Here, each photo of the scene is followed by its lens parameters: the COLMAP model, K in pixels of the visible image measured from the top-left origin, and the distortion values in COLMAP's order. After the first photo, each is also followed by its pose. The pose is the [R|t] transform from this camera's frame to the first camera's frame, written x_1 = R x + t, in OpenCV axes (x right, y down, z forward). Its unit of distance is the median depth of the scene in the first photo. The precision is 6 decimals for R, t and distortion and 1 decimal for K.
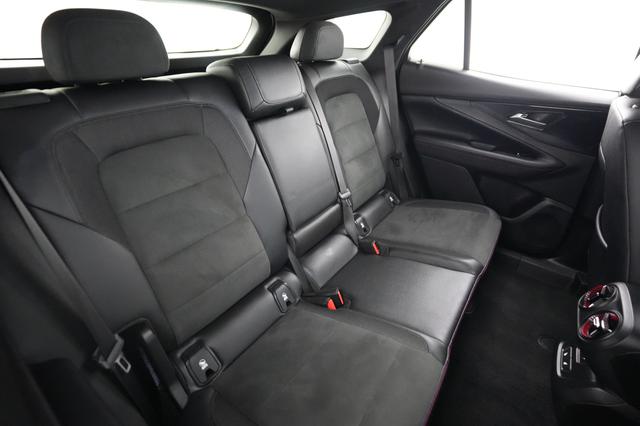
lens RADIAL K [[314.3, 0, 318.5], [0, 314.3, 214.4], [0, 0, 1]] dist [0.030155, 0.000195]
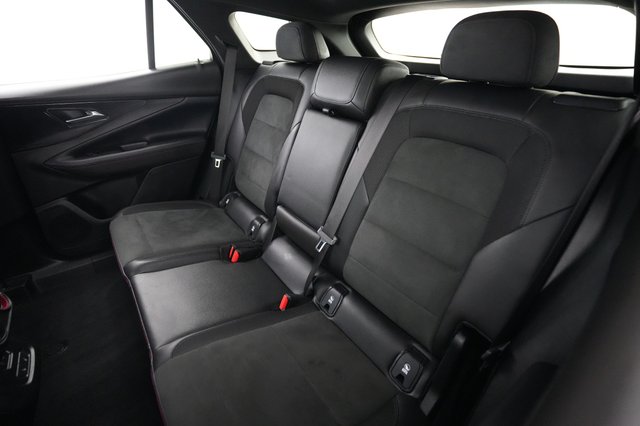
lens RADIAL K [[314.3, 0, 320.3], [0, 314.3, 211.7], [0, 0, 1]] dist [0.030155, 0.000195]
pose [[-0.318266, 0.442973, -0.838142, 0.796097], [-0.476348, 0.689671, 0.545386, -0.582725], [0.819634, 0.572825, -0.008490, 1.067482]]
